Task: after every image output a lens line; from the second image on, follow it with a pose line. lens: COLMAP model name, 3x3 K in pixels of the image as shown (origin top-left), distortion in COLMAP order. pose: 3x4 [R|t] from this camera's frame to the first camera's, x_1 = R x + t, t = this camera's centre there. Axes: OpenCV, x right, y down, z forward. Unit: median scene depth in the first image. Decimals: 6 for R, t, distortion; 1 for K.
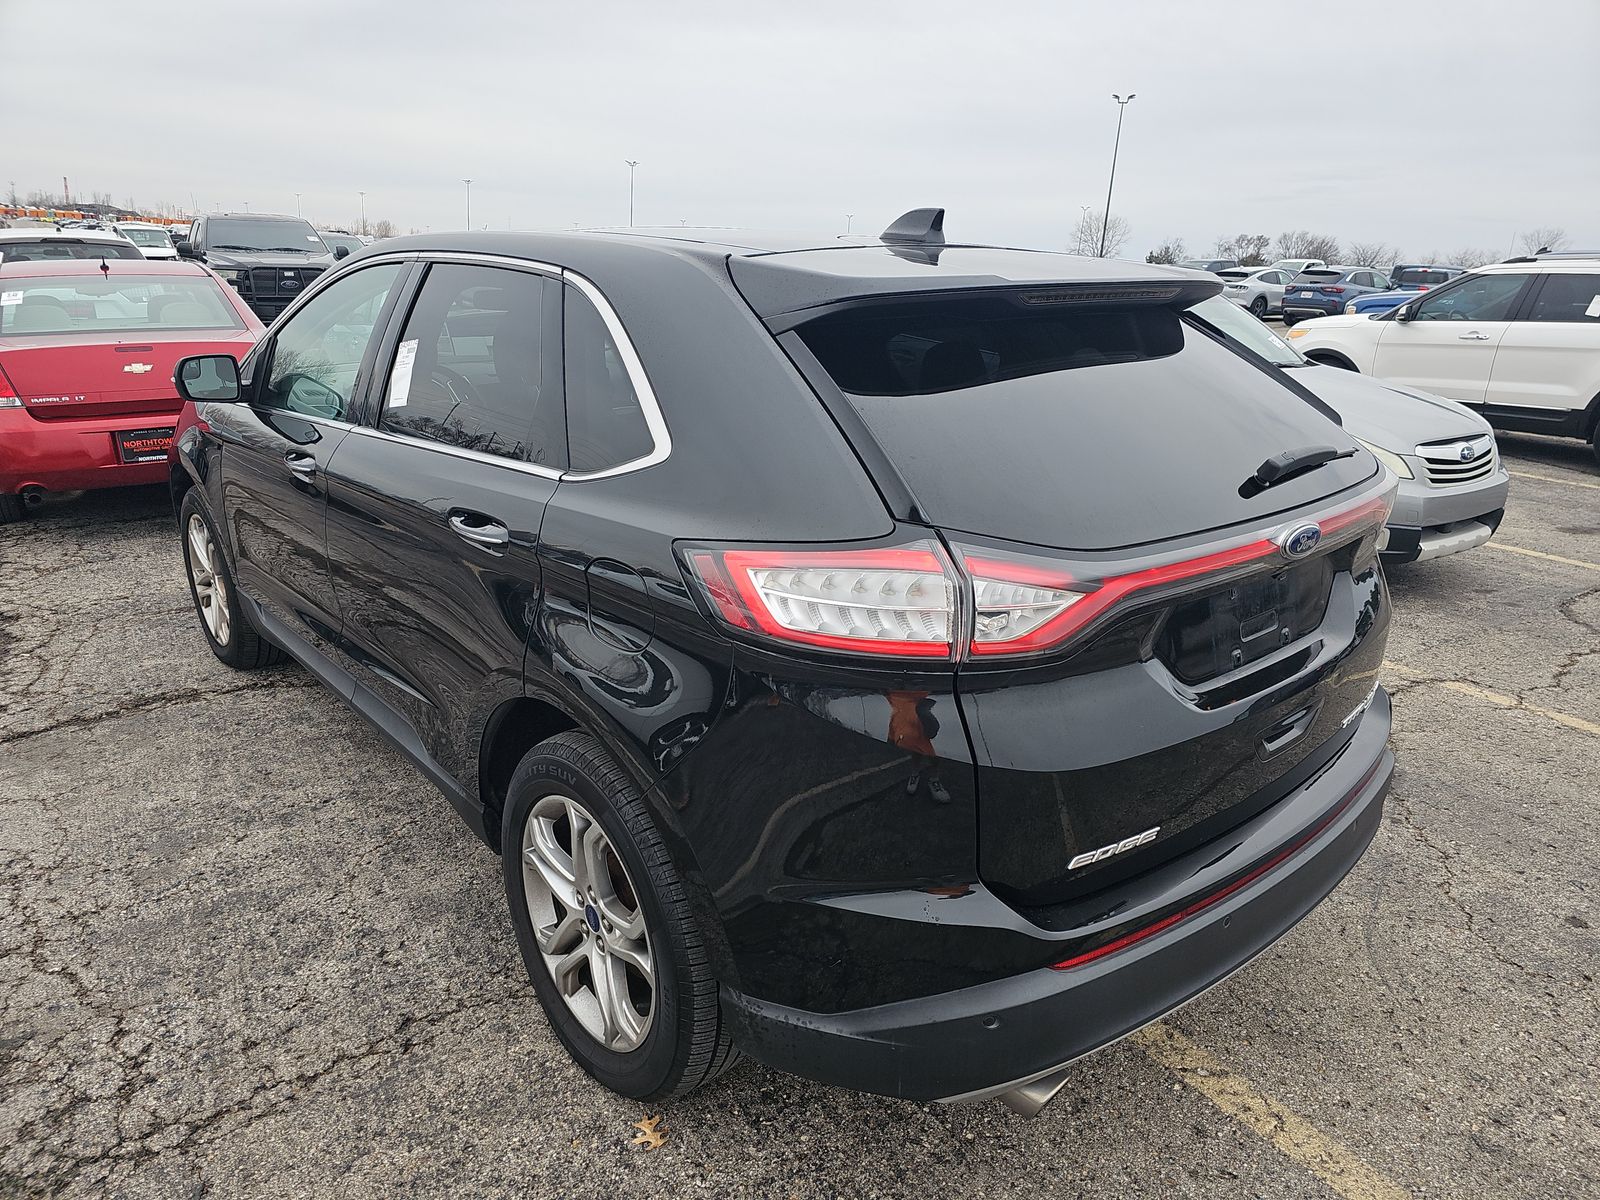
lens RADIAL K [[1106.9, 0, 798.5], [0, 1106.9, 596.6], [0, 0, 1]] dist [0.058432, -0.059344]
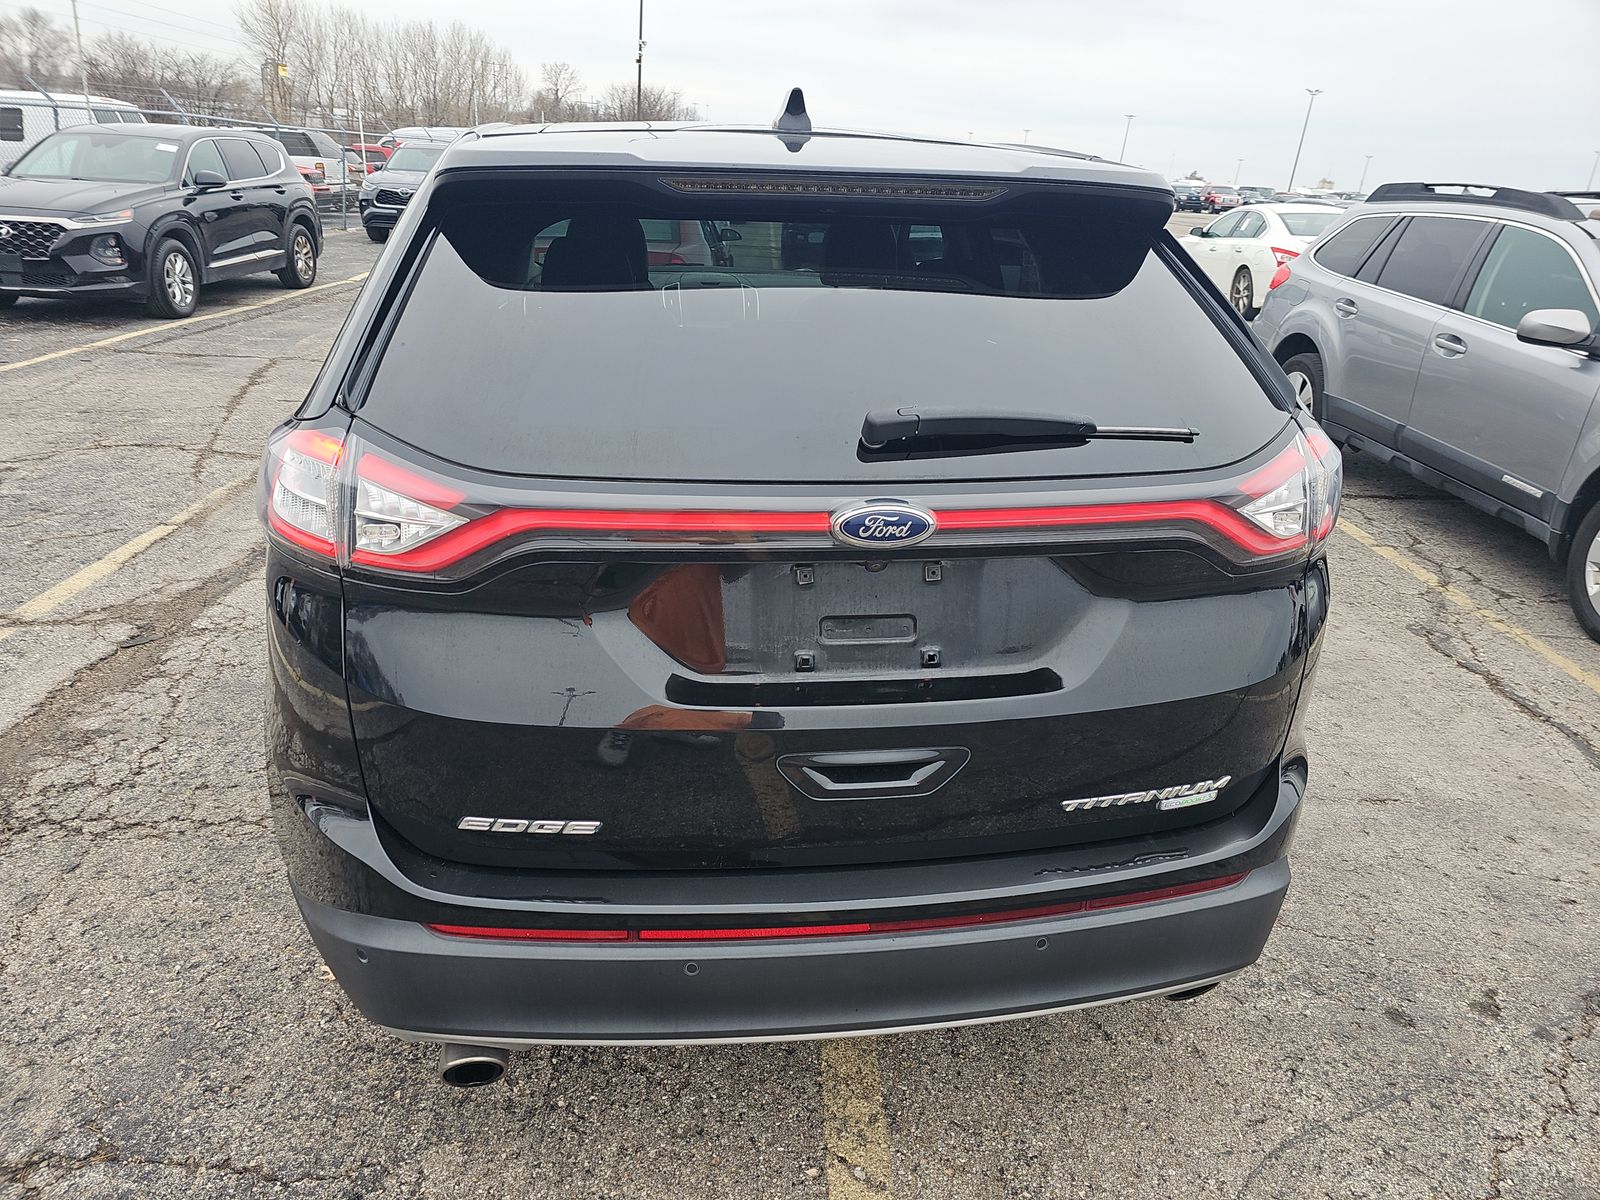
lens RADIAL K [[1106.9, 0, 798.5], [0, 1106.9, 596.6], [0, 0, 1]] dist [0.058432, -0.059344]
pose [[0.826212, 0.209546, -0.522939, 0.749606], [-0.184344, 0.977708, 0.100523, -0.062883], [0.532345, 0.013347, 0.846422, 0.326875]]
